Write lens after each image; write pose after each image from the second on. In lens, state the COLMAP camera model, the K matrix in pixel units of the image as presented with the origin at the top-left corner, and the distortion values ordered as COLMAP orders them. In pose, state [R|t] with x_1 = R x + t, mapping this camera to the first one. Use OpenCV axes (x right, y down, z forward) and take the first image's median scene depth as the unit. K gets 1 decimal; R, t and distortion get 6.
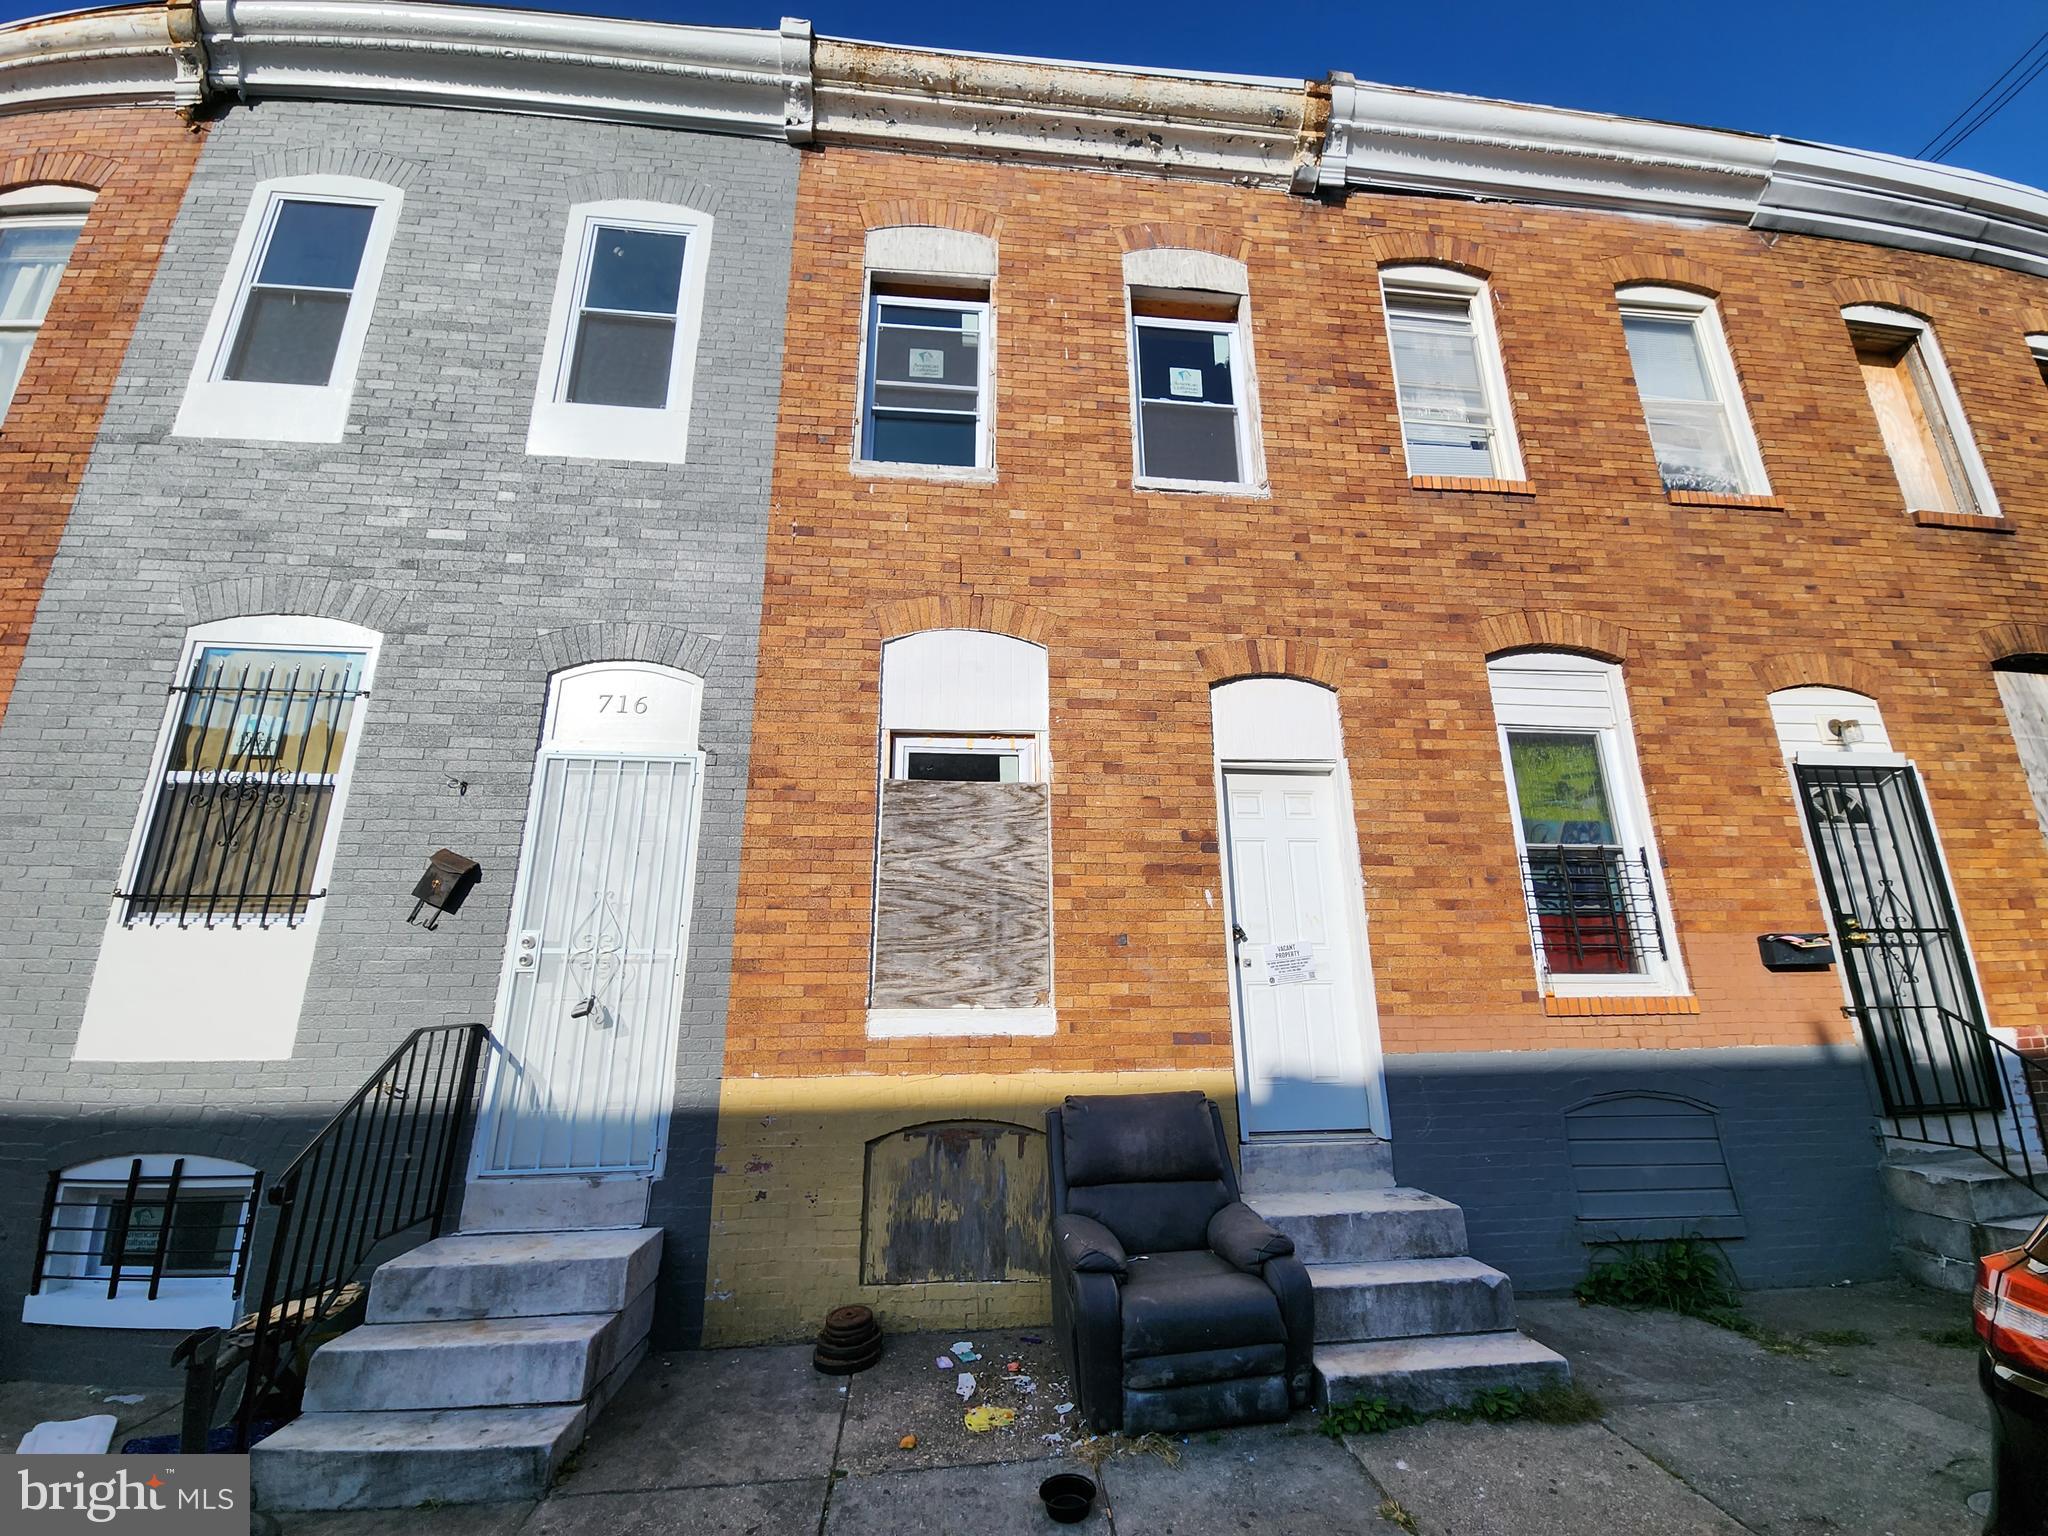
lens RADIAL K [[824.9, 0, 1024.0], [0, 824.9, 768.0], [0, 0, 1]] dist [0.007813, -0.004205]
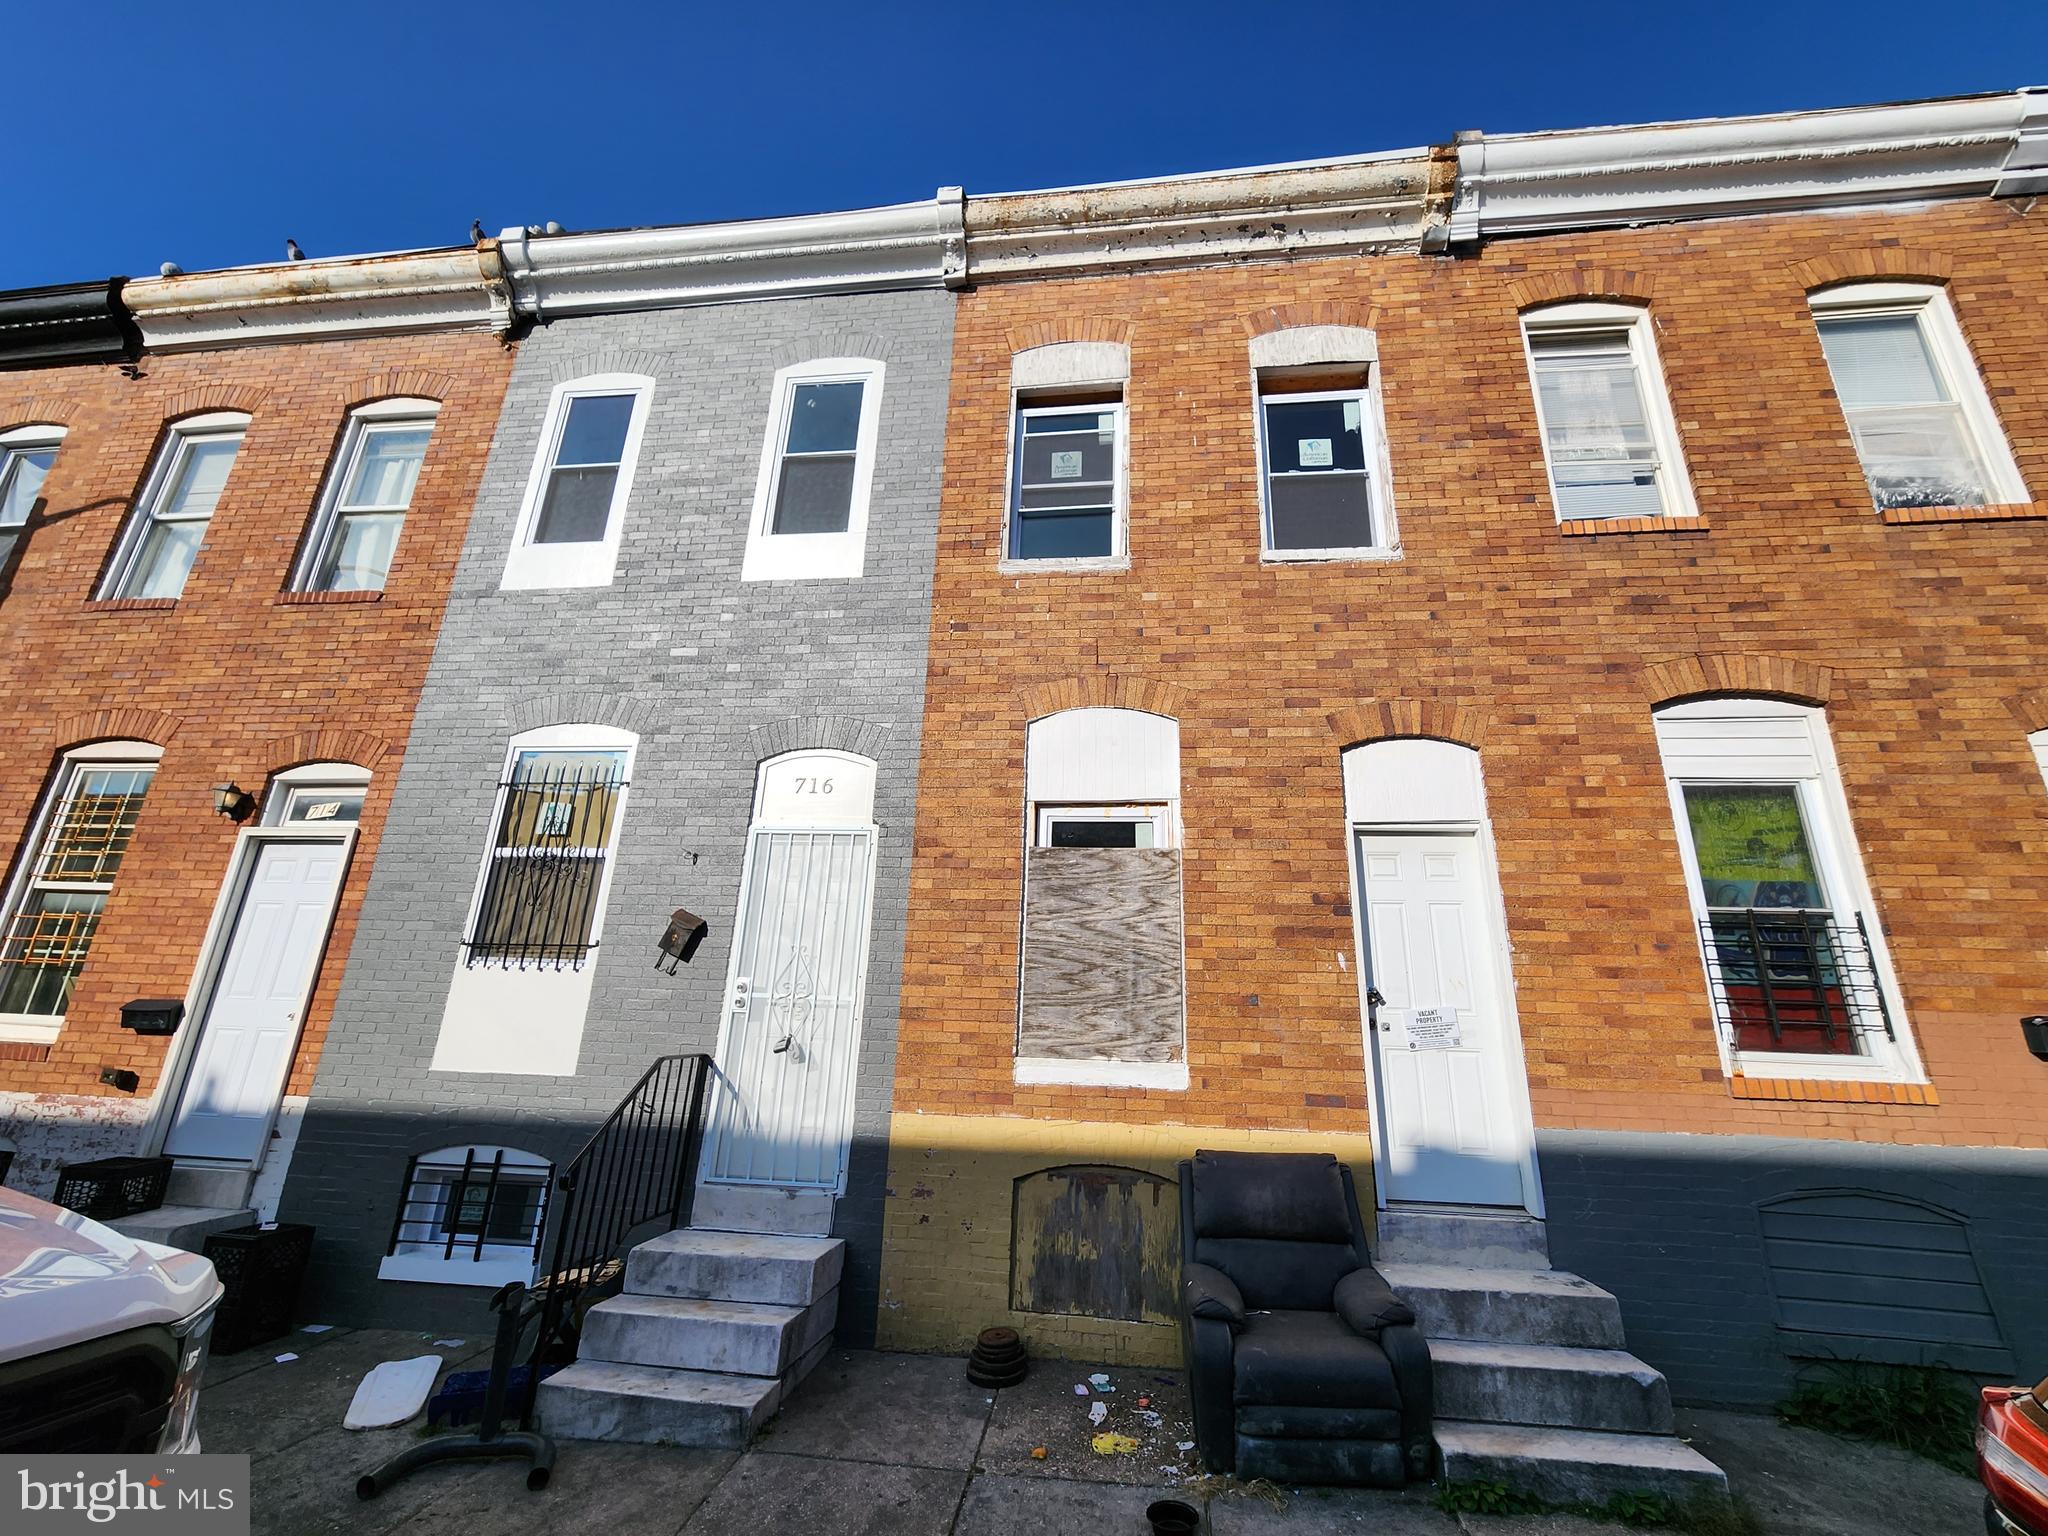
lens RADIAL K [[818.9, 0, 1024.0], [0, 818.9, 768.0], [0, 0, 1]] dist [0.000520, 0.000750]
pose [[0.974345, -0.032181, -0.222749, 0.068463], [0.021467, 0.998501, -0.050353, -0.034819], [0.224035, 0.044279, 0.973575, -0.076034]]
